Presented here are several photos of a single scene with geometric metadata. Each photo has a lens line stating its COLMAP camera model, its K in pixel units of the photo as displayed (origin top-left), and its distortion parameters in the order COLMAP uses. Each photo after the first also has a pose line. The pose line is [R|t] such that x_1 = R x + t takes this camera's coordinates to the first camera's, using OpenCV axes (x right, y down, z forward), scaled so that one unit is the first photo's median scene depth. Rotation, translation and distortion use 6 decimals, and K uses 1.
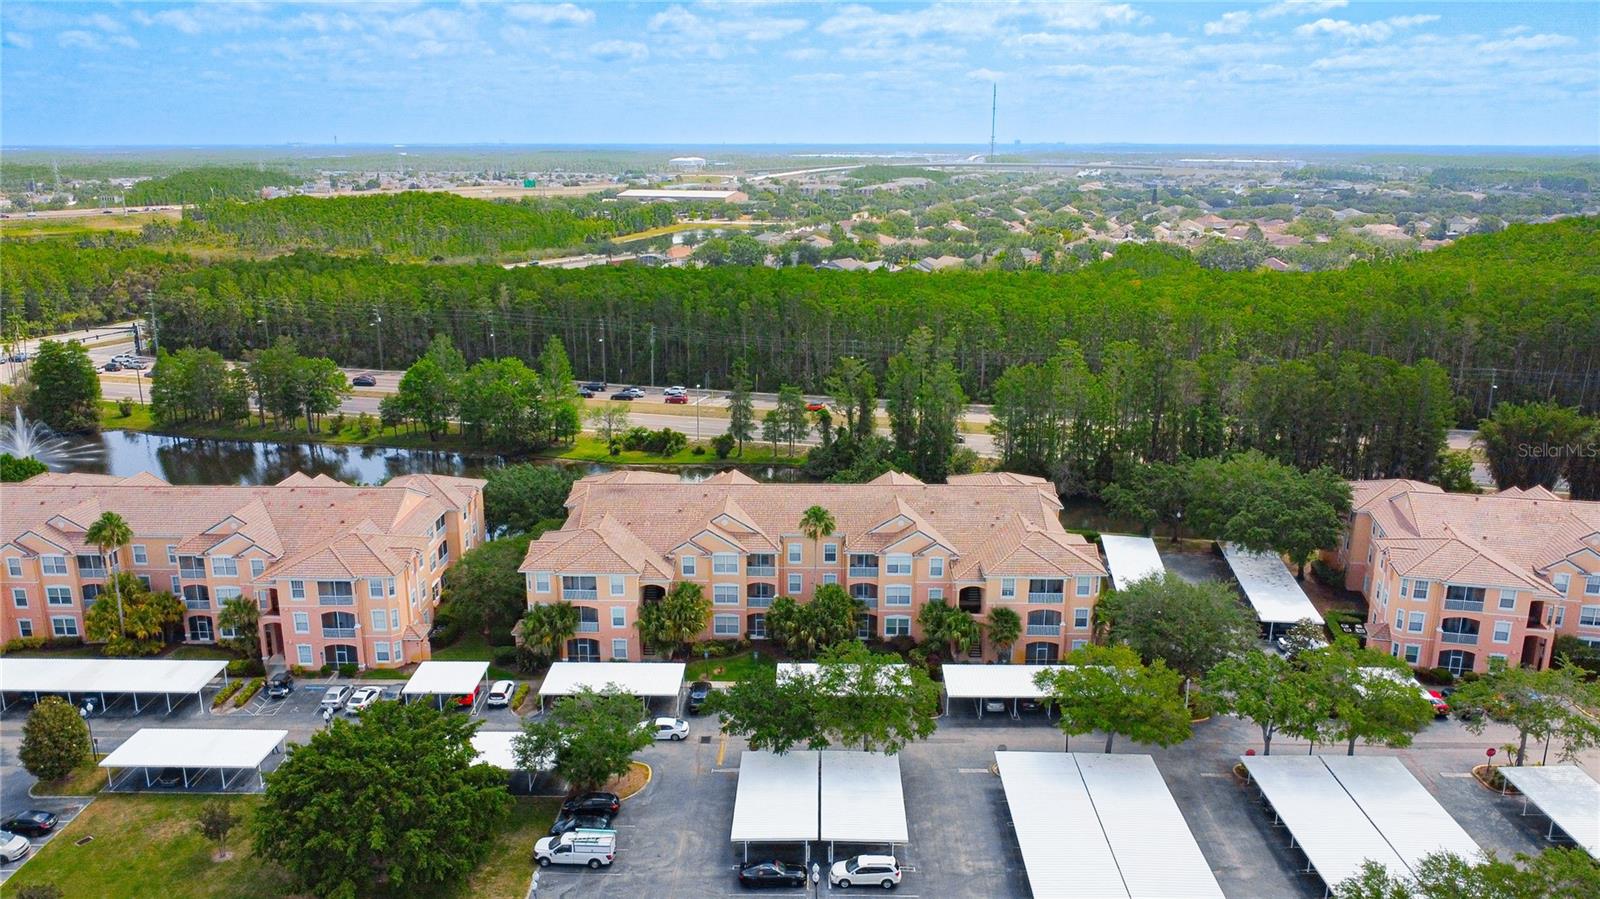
lens RADIAL K [[1143.5, 0, 807.7], [0, 1143.5, 449.0], [0, 0, 1]] dist [-0.008864, -0.031840]
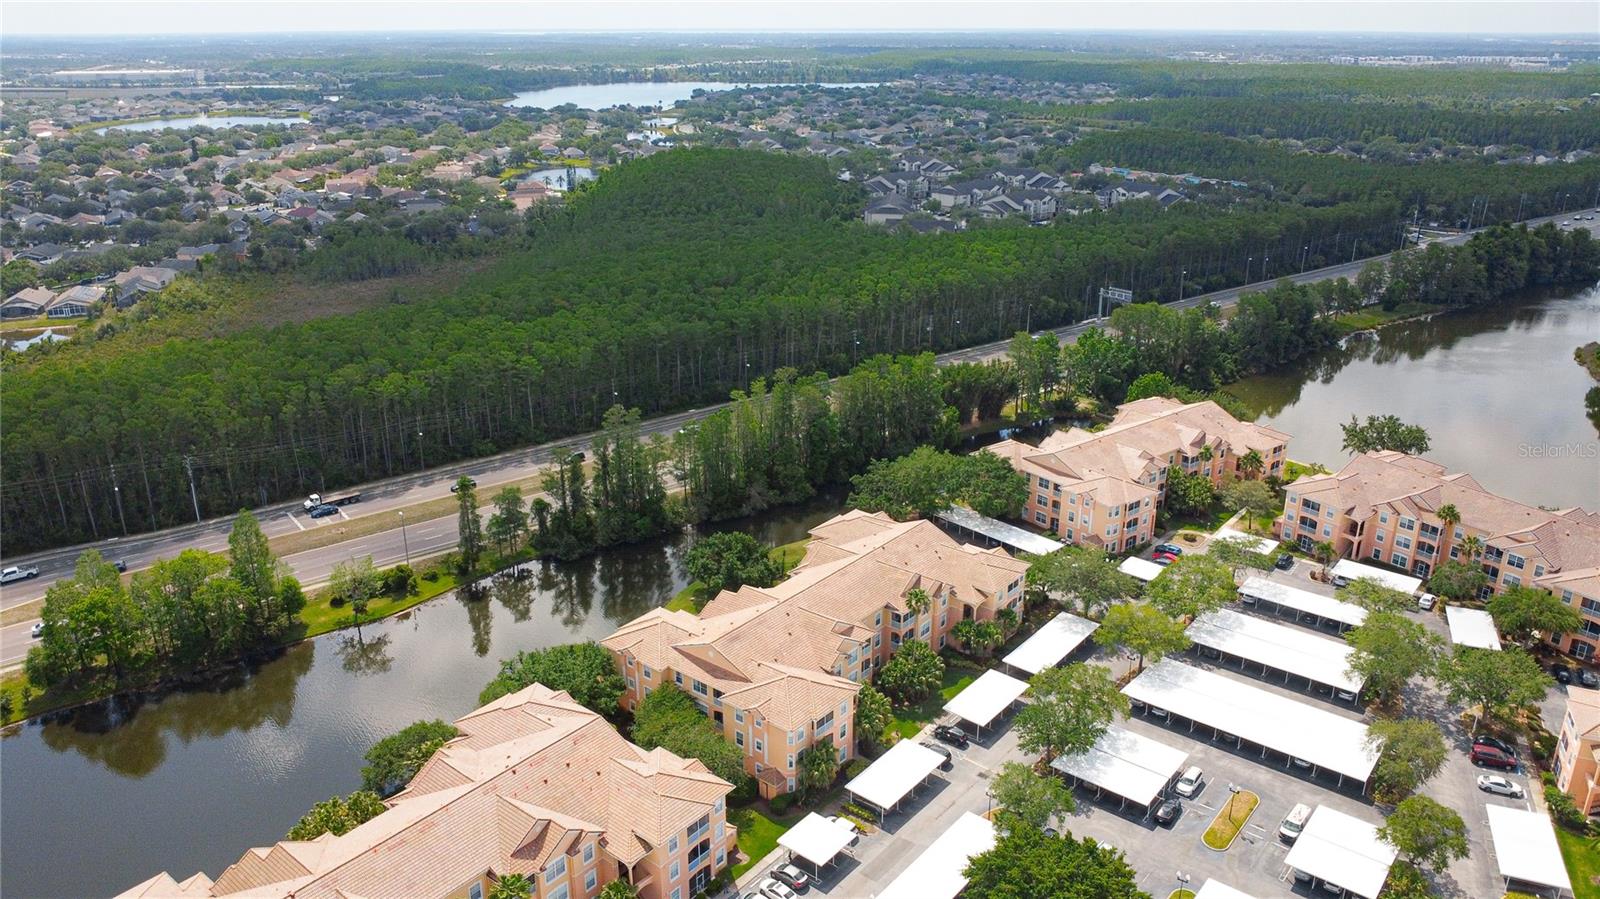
lens RADIAL K [[1143.5, 0, 799.2], [0, 1143.5, 438.6], [0, 0, 1]] dist [-0.008864, -0.031840]
pose [[0.626025, -0.258411, 0.735742, -0.969572], [0.197820, 0.965260, 0.170704, -0.357567], [-0.754294, 0.038679, 0.655396, 0.206113]]
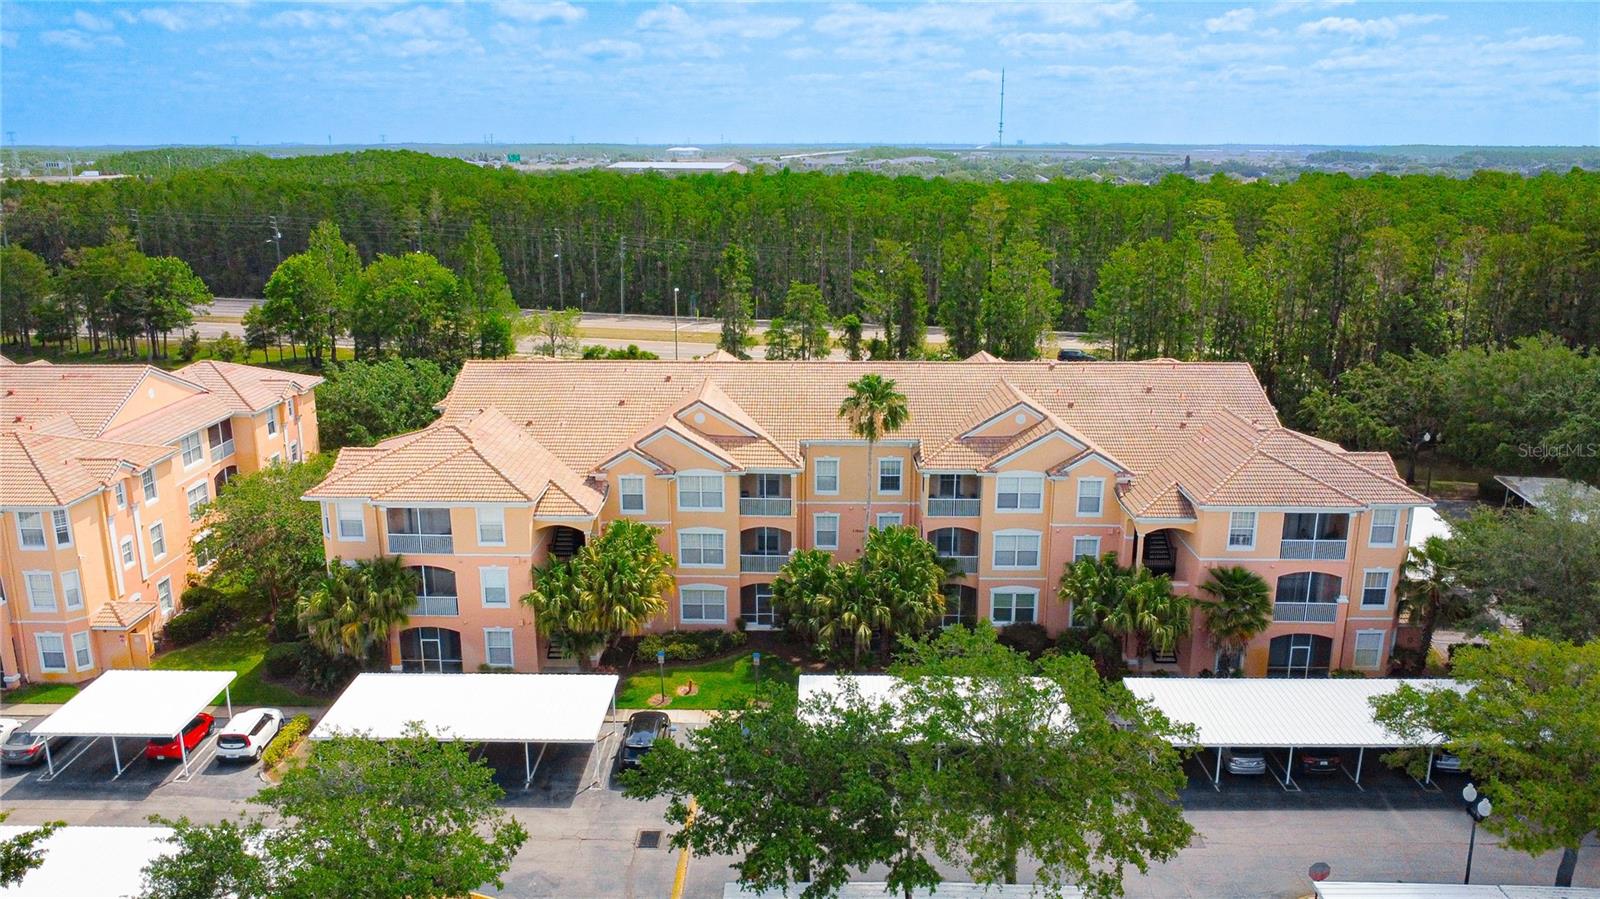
lens RADIAL K [[1143.5, 0, 799.3], [0, 1143.5, 450.5], [0, 0, 1]] dist [-0.008864, -0.031840]
pose [[0.999996, -0.000150, -0.002938, -0.023177], [0.000131, 0.999979, -0.006448, 0.084070], [0.002939, 0.006447, 0.999975, 0.454491]]
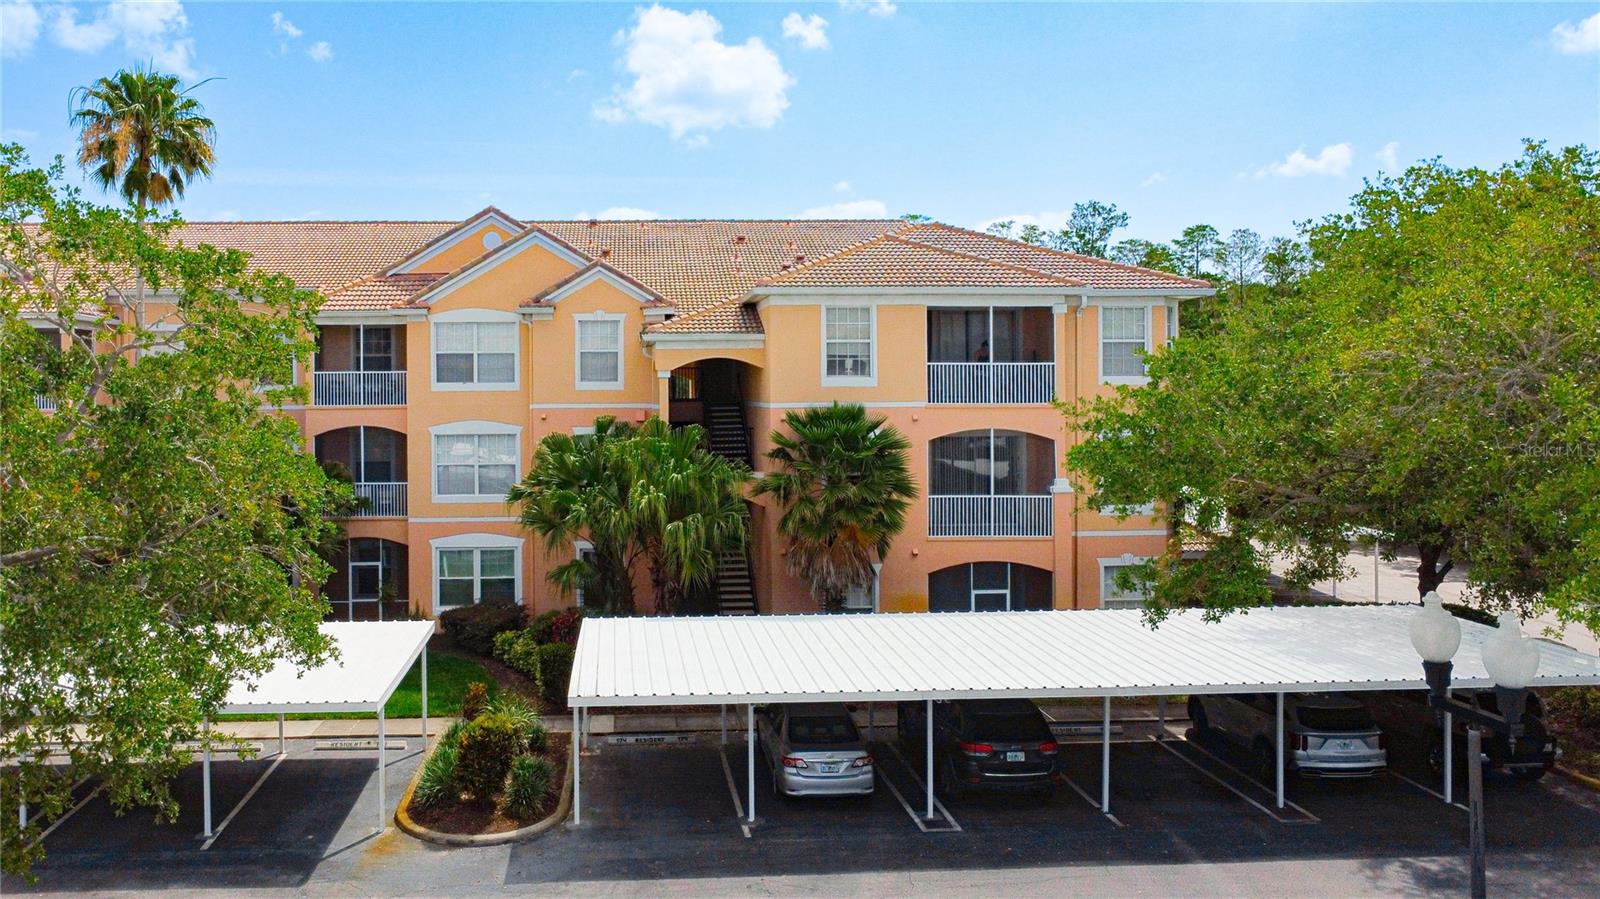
lens RADIAL K [[1143.5, 0, 682.3], [0, 1143.5, 407.9], [0, 0, 1]] dist [-0.008864, -0.031840]
pose [[0.998302, -0.012874, 0.056803, 0.115633], [0.027258, 0.965137, -0.260322, 0.192454], [-0.051472, 0.261429, 0.963849, 0.712044]]
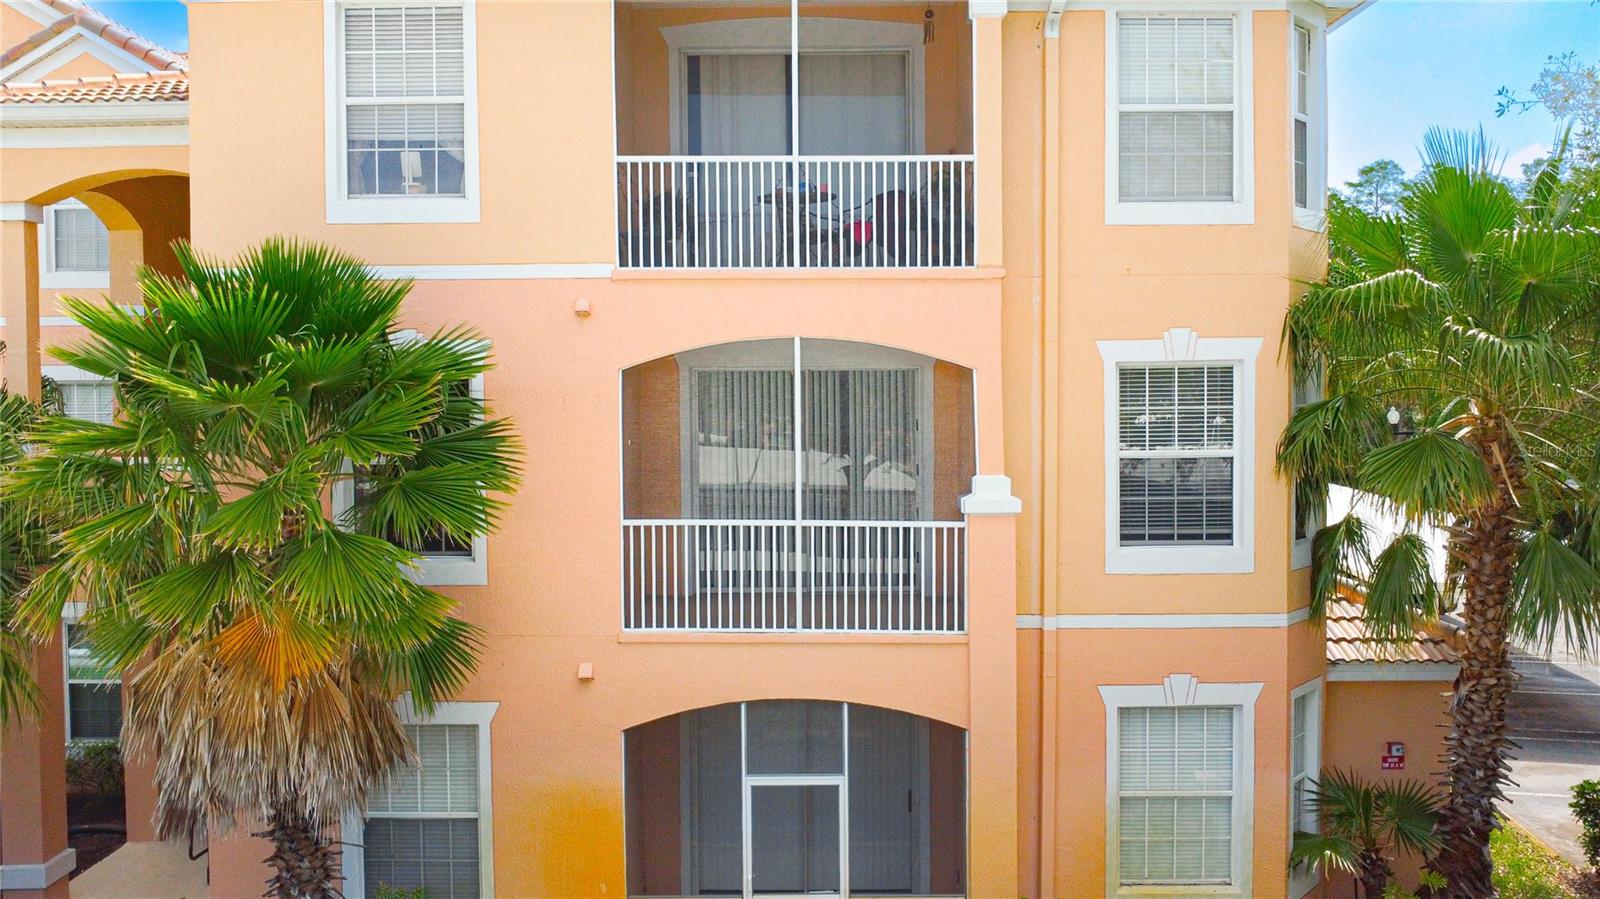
lens RADIAL K [[1143.5, 0, 788.5], [0, 1143.5, 450.9], [0, 0, 1]] dist [-0.008864, -0.031840]
pose [[0.999945, -0.008014, 0.006749, 0.196000], [0.009347, 0.973327, -0.229230, 0.163209], [-0.004732, 0.229281, 0.973349, 0.863719]]
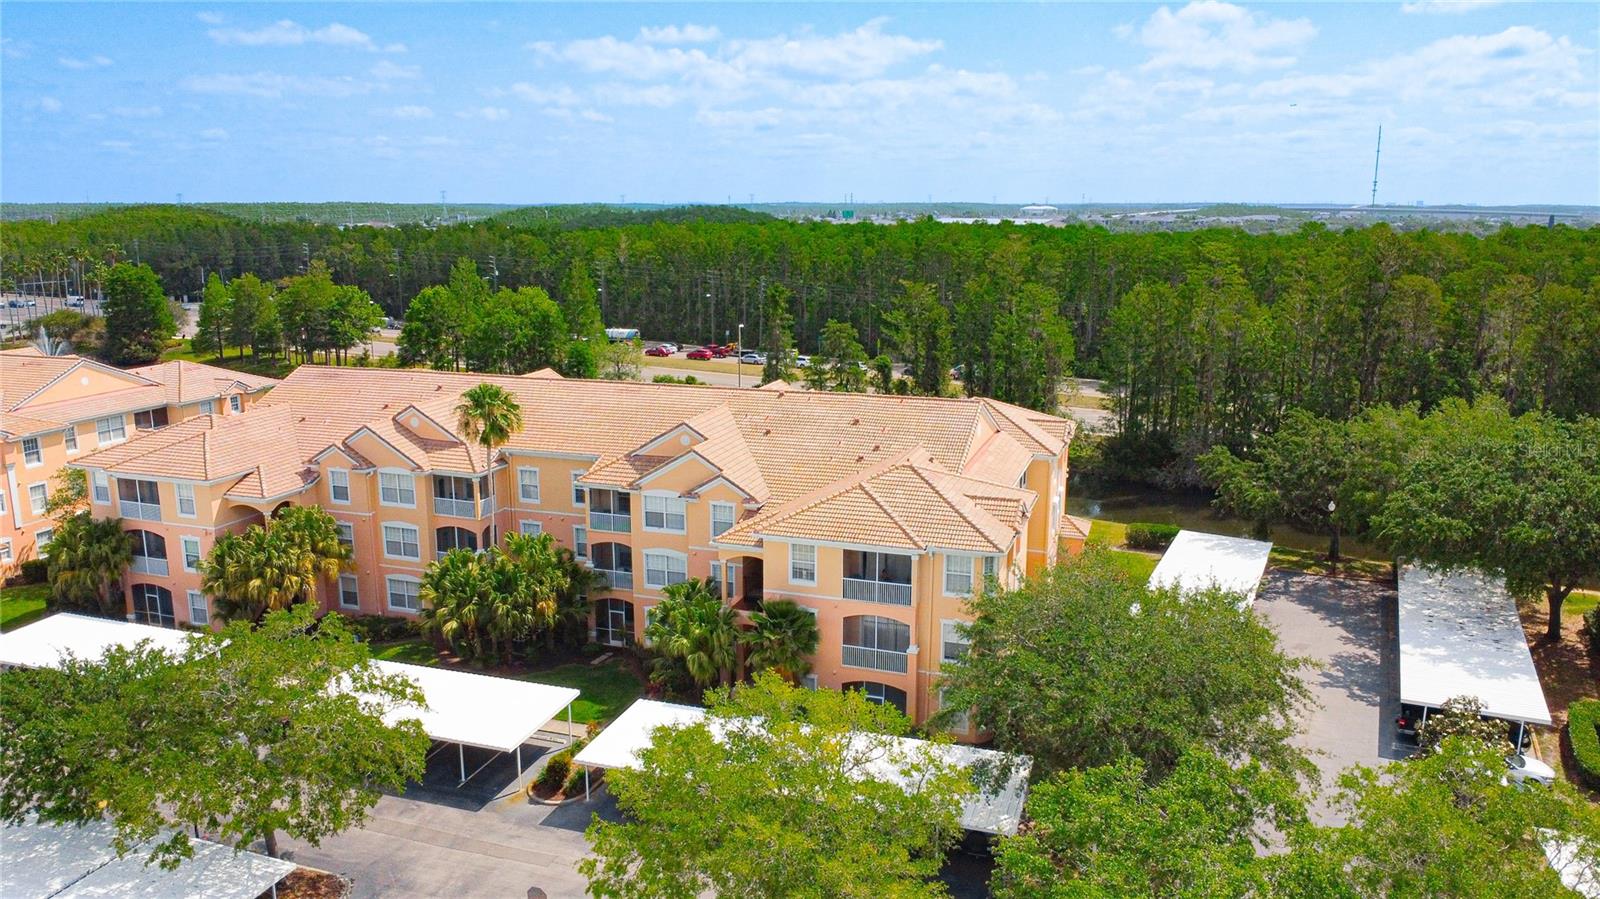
lens RADIAL K [[1143.5, 0, 826.3], [0, 1143.5, 433.4], [0, 0, 1]] dist [-0.008864, -0.031840]
pose [[0.952965, 0.057317, -0.297613, 0.311401], [-0.077514, 0.995389, -0.056501, 0.087901], [0.293002, 0.076913, 0.953013, 0.498435]]
